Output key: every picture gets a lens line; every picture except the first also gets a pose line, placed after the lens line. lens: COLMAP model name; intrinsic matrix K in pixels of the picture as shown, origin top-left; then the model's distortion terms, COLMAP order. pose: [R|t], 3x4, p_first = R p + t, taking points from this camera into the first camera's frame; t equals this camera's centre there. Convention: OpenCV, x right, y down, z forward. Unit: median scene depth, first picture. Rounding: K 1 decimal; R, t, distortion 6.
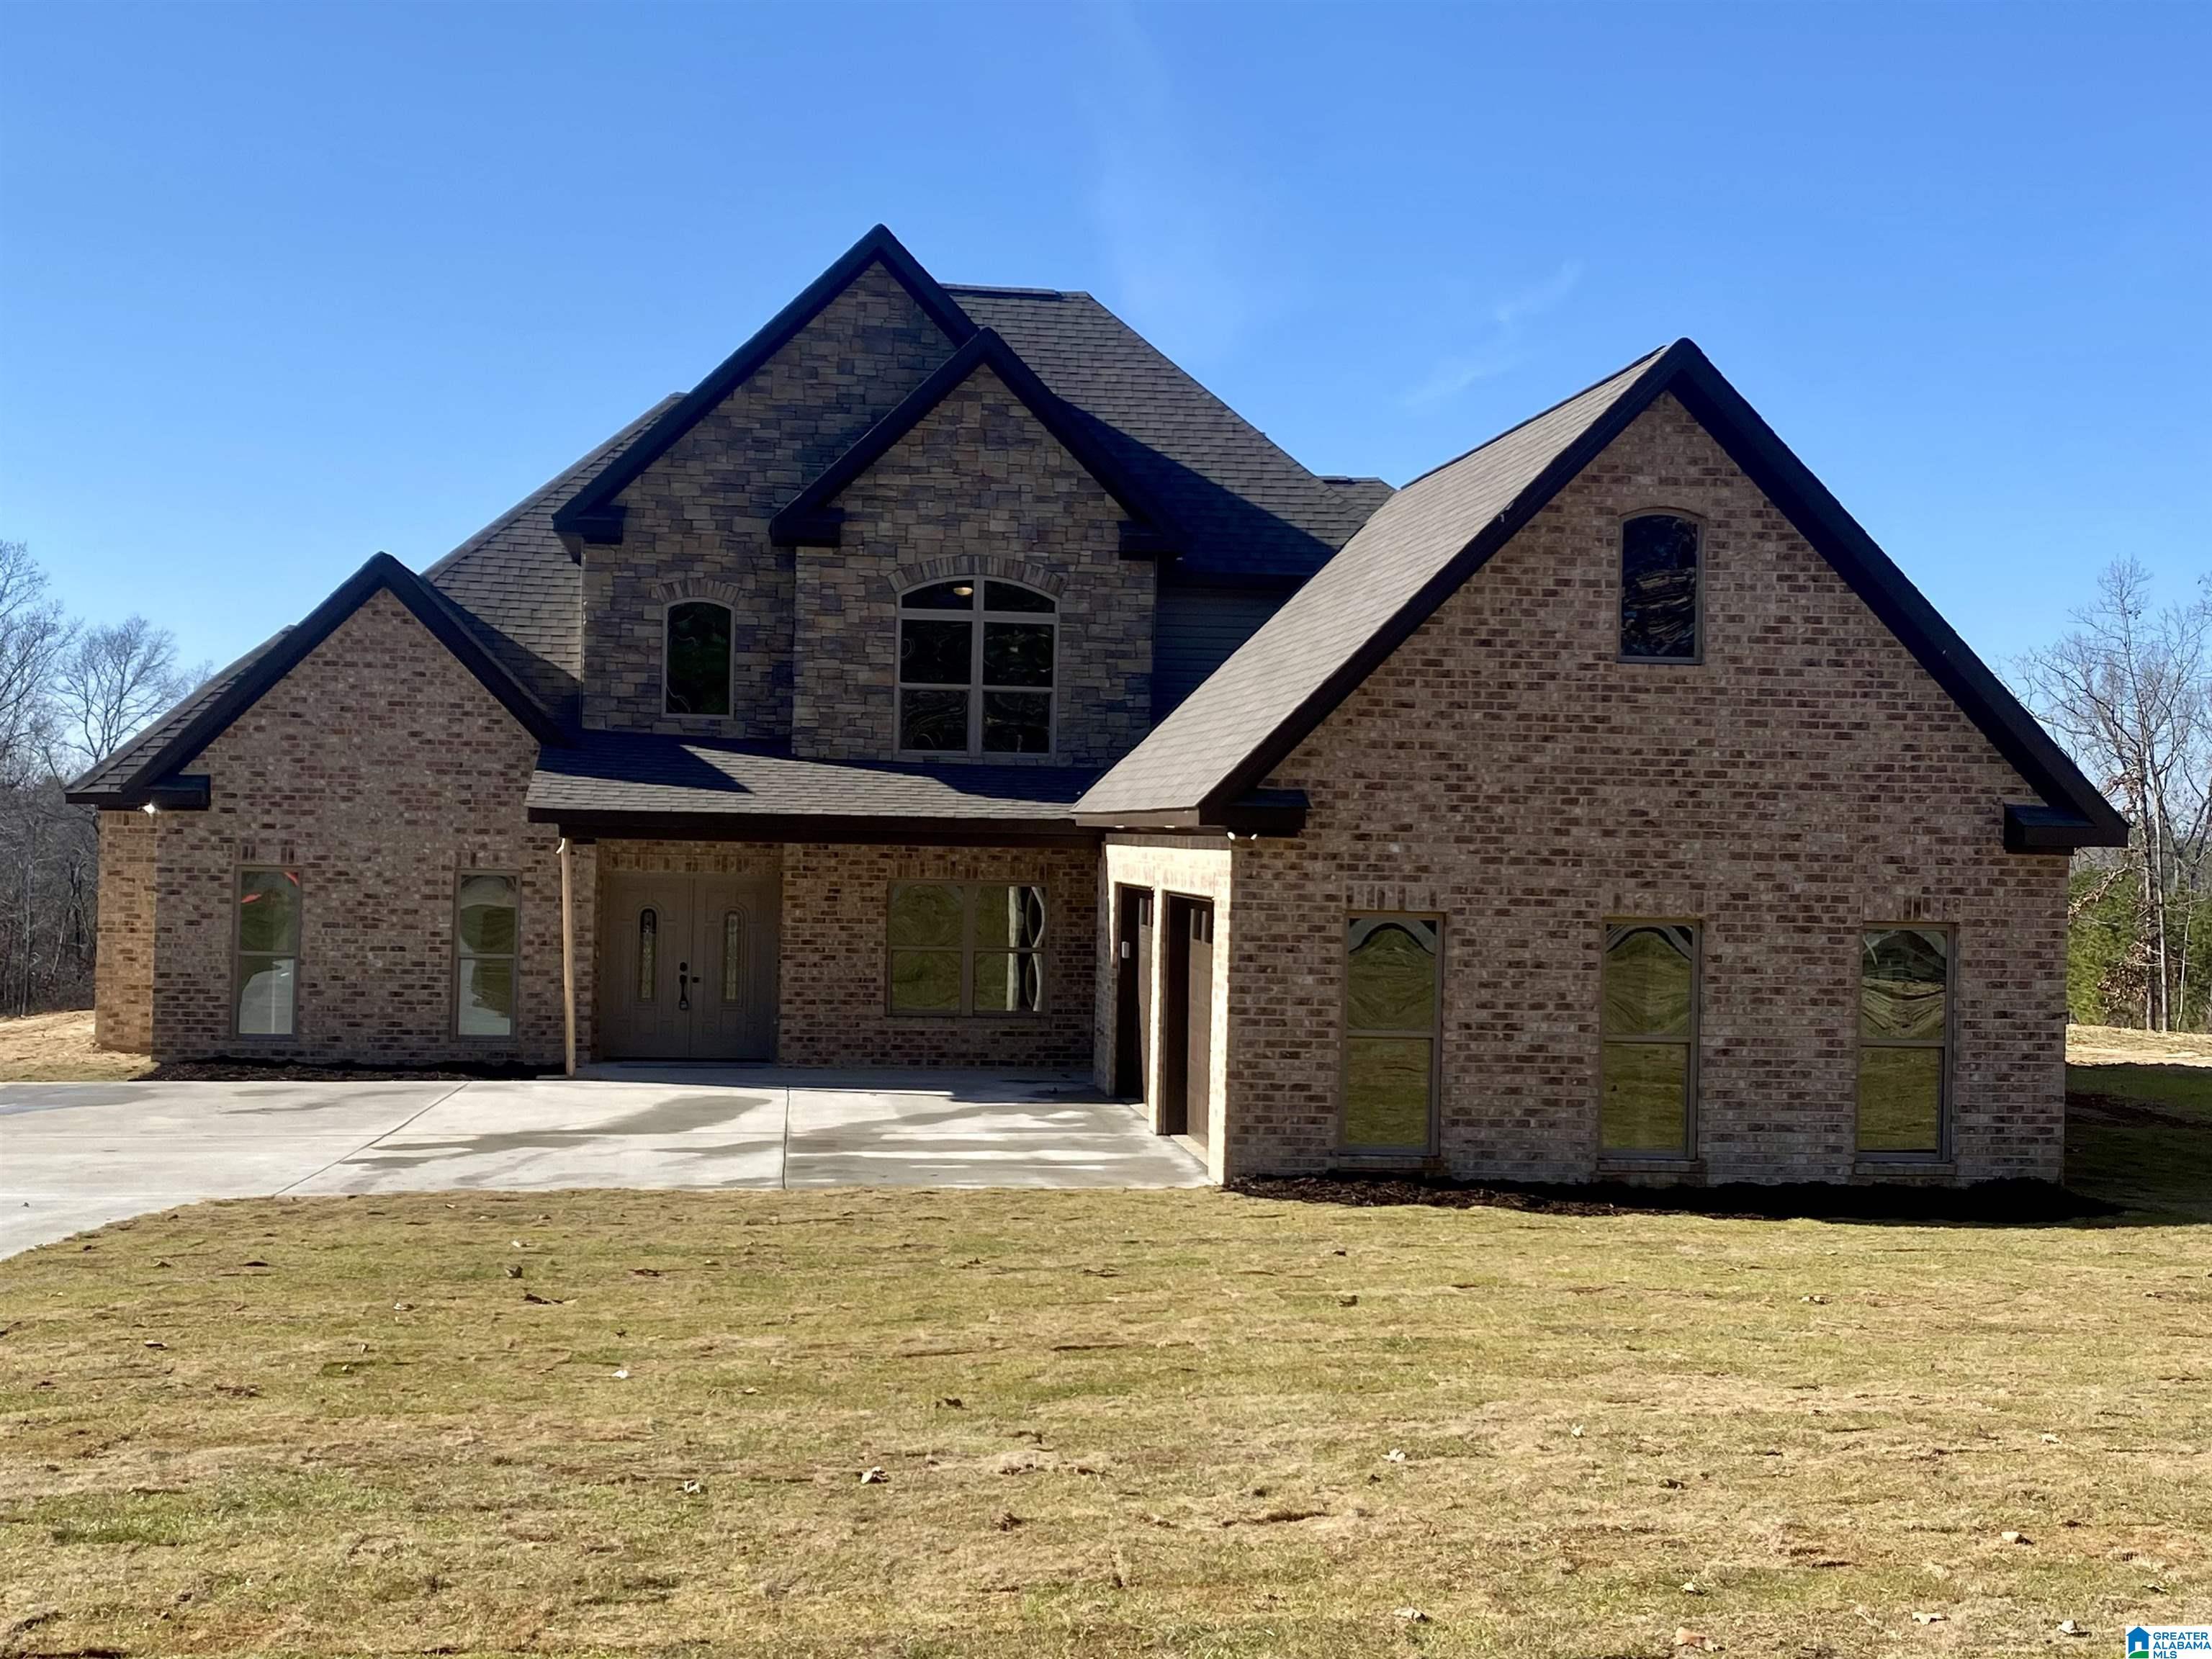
lens RADIAL K [[2673.0, 0, 1107.8], [0, 2673.0, 832.7], [0, 0, 1]] dist [0.126950, 0.000000]
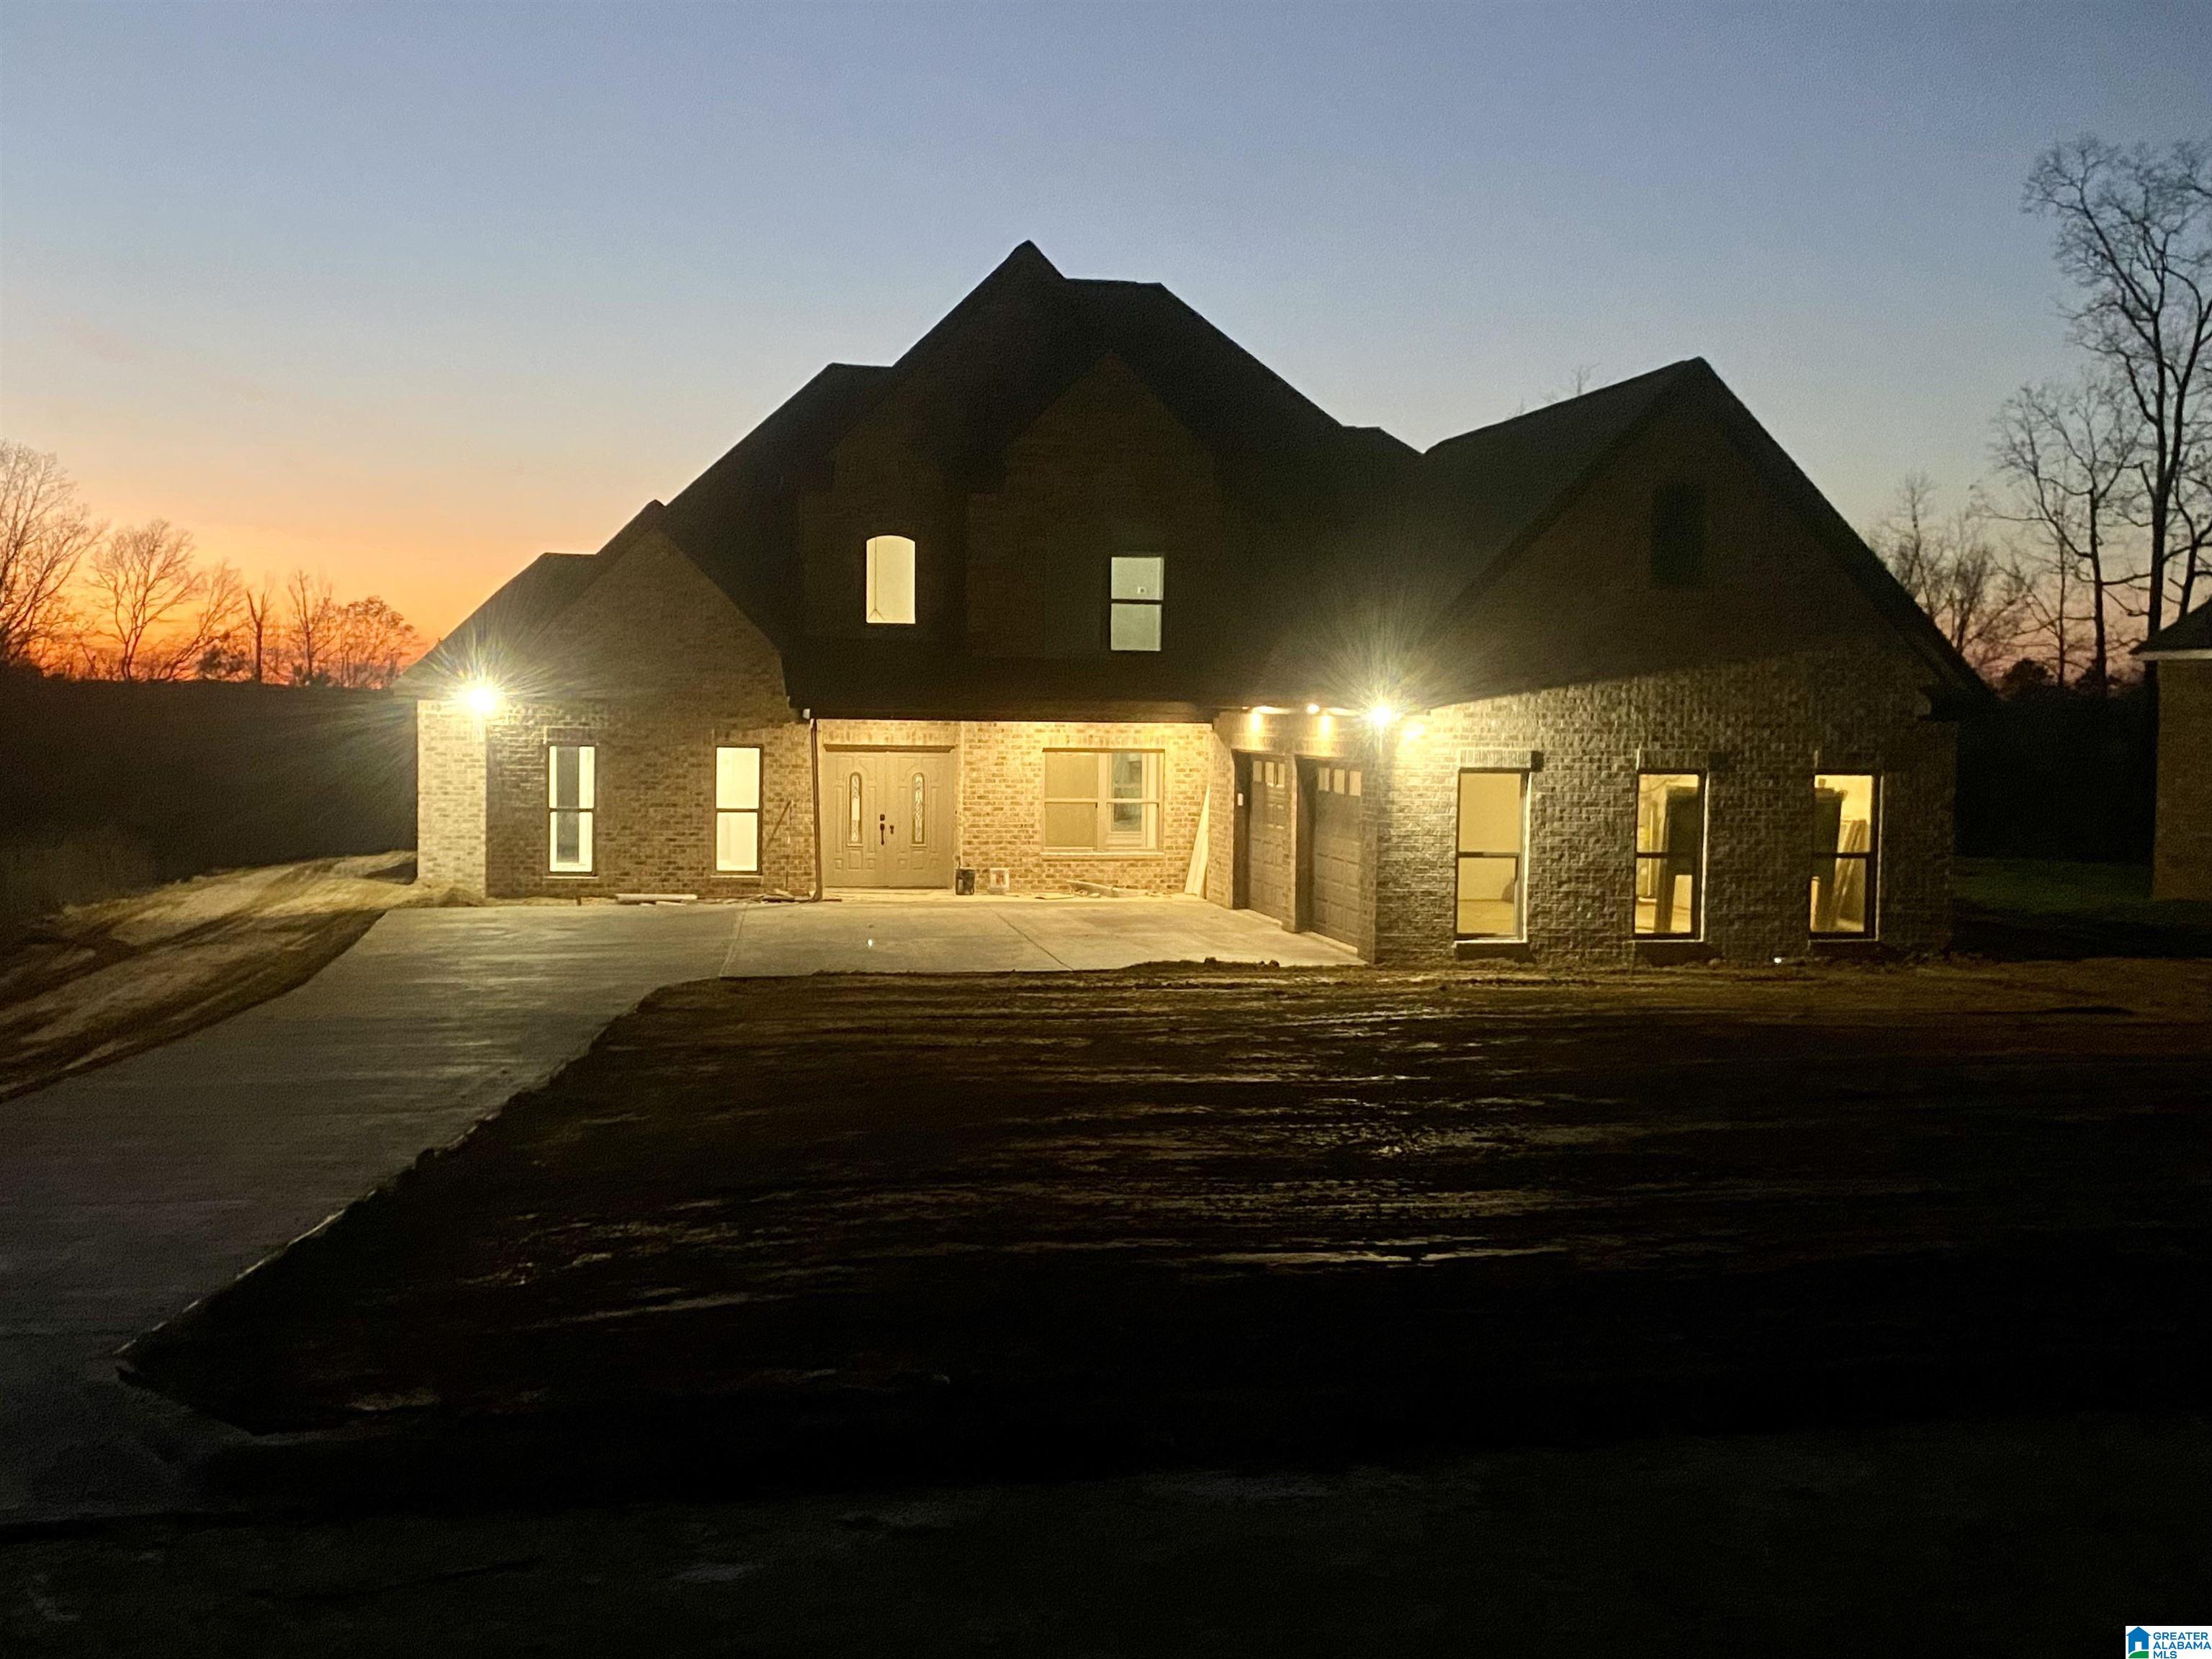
lens RADIAL K [[2398.3, 0, 1110.6], [0, 2398.3, 827.7], [0, 0, 1]] dist [0.067119, 0.000000]
pose [[0.998567, -0.012343, 0.052081, -0.115497], [0.009596, 0.998565, 0.052683, -0.005525], [-0.052657, -0.052108, 0.997252, -0.178428]]
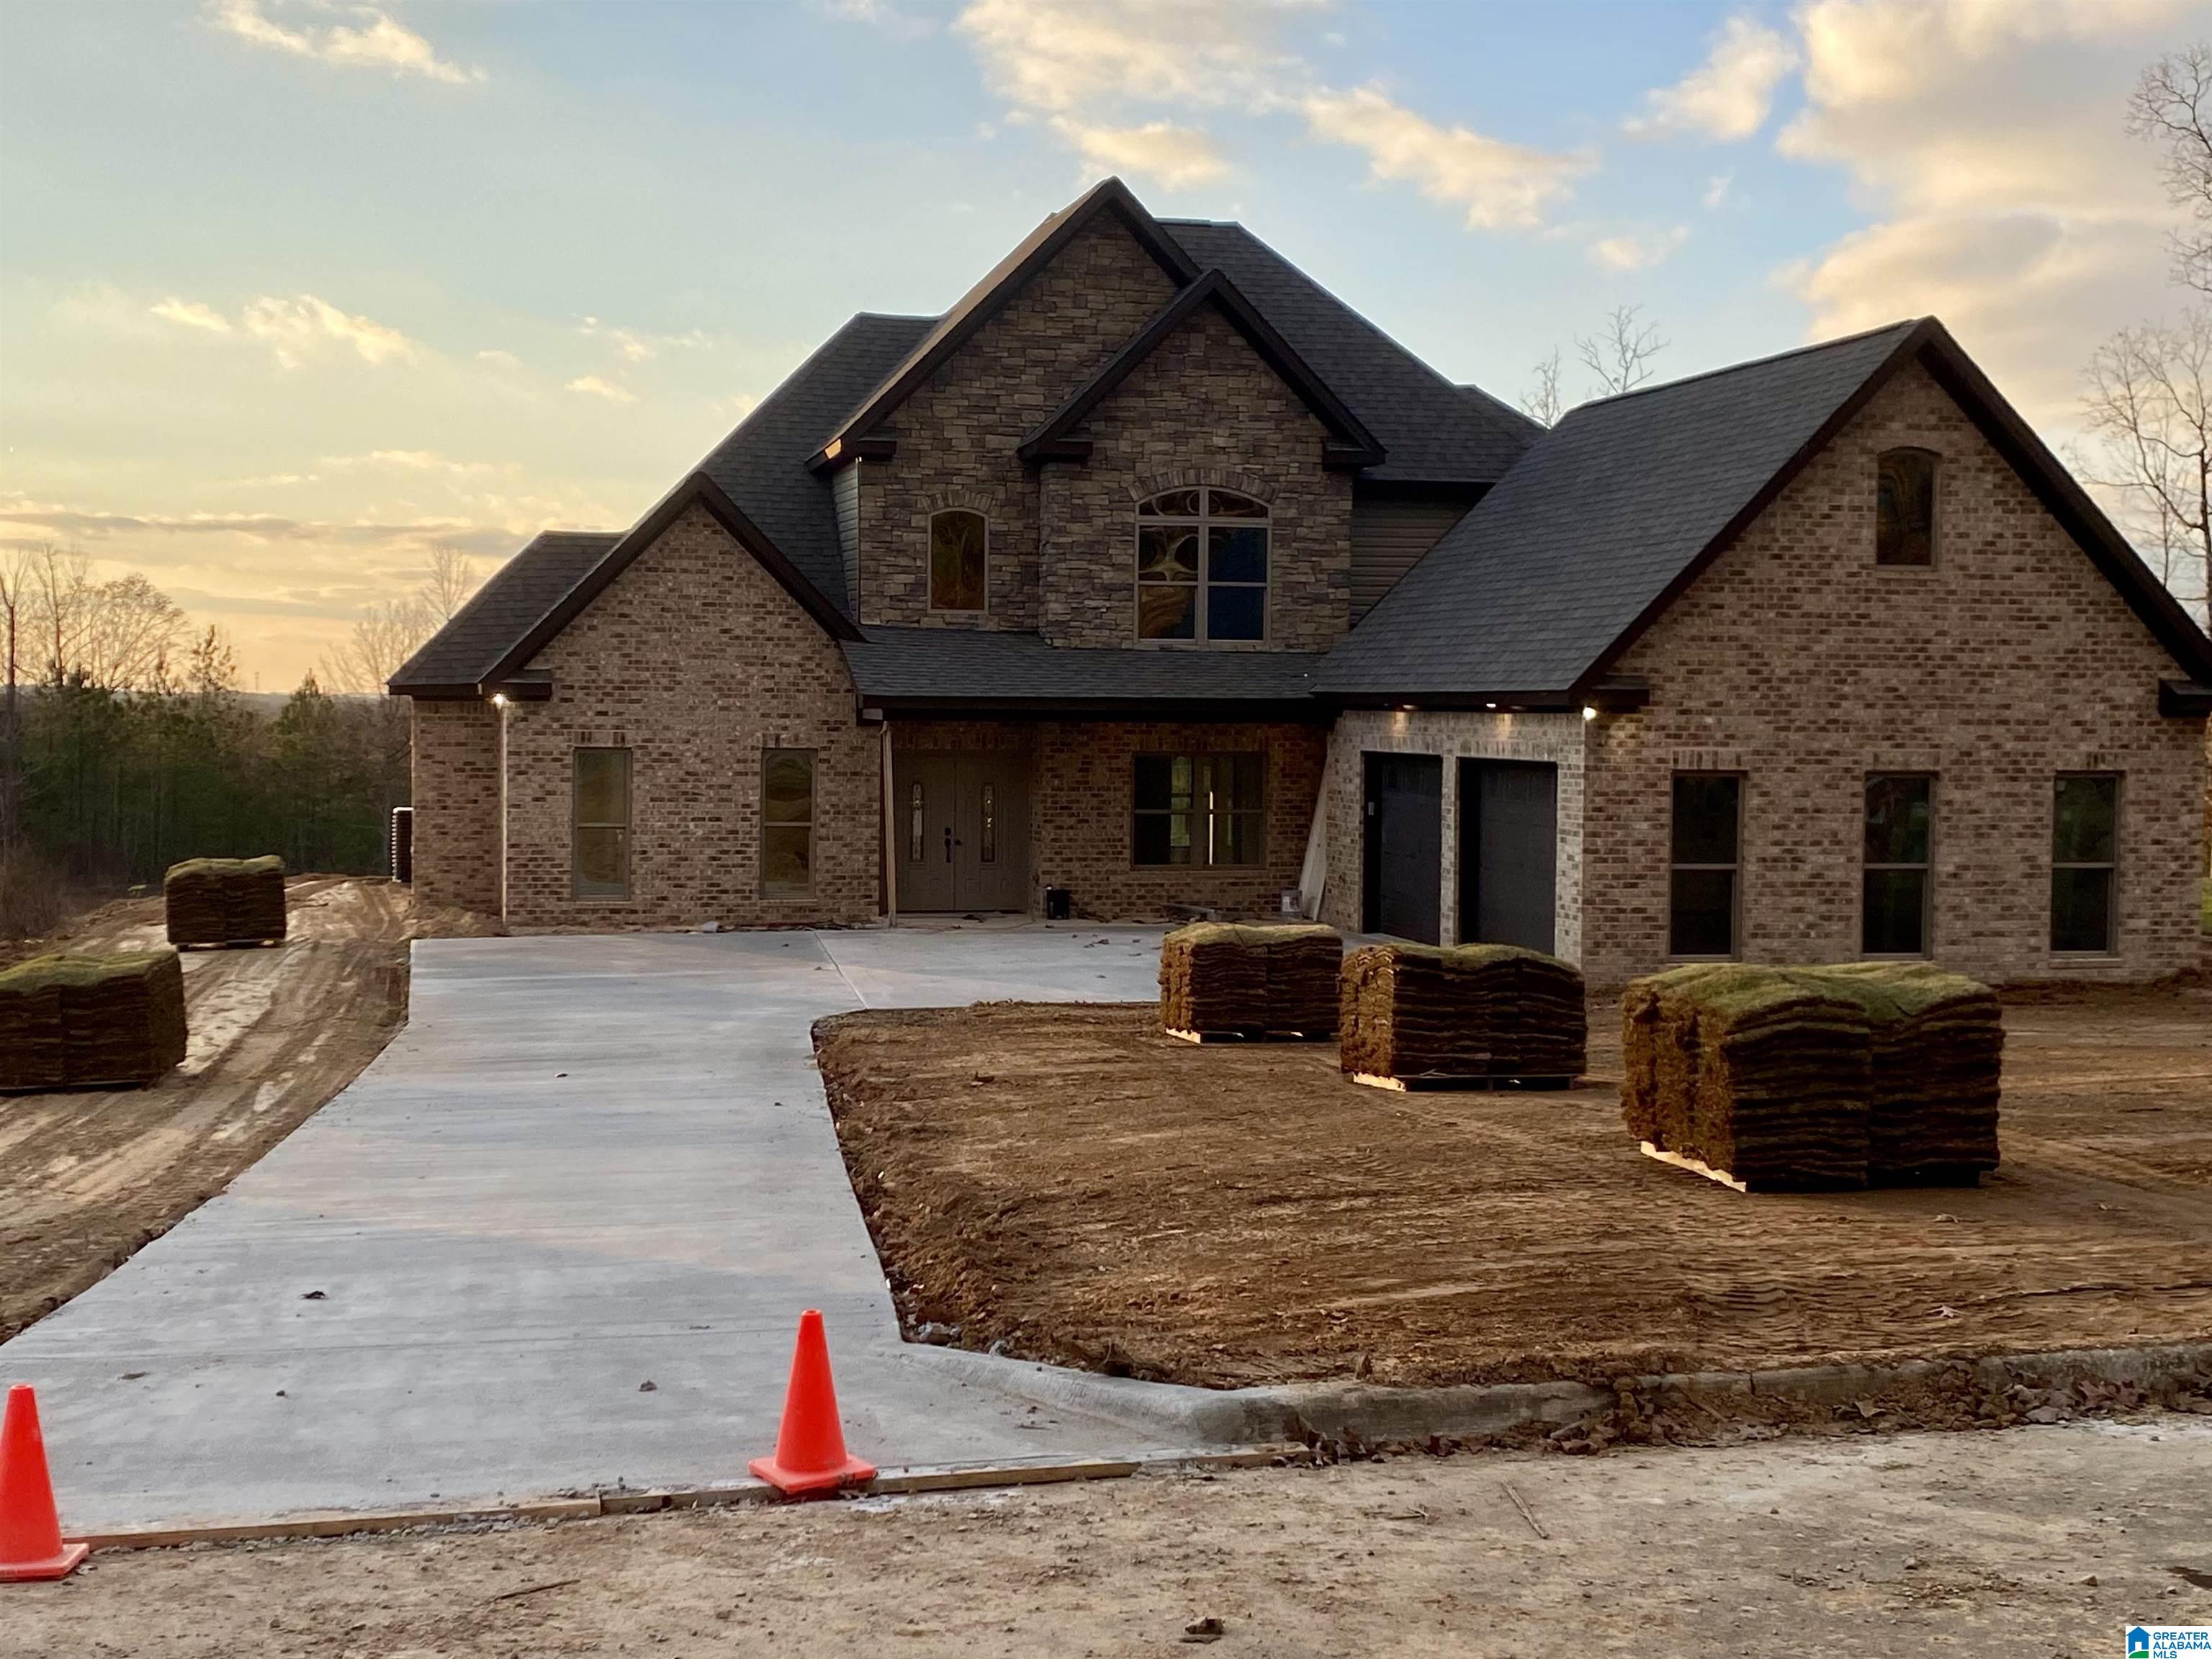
lens RADIAL K [[2883.2, 0, 1099.4], [0, 2883.2, 823.8], [0, 0, 1]] dist [0.077001, 0.000000]
pose [[0.994798, -0.018361, 0.100197, -0.231129], [0.013957, 0.998913, 0.044483, -0.007472], [-0.100905, -0.042853, 0.993973, -0.242099]]
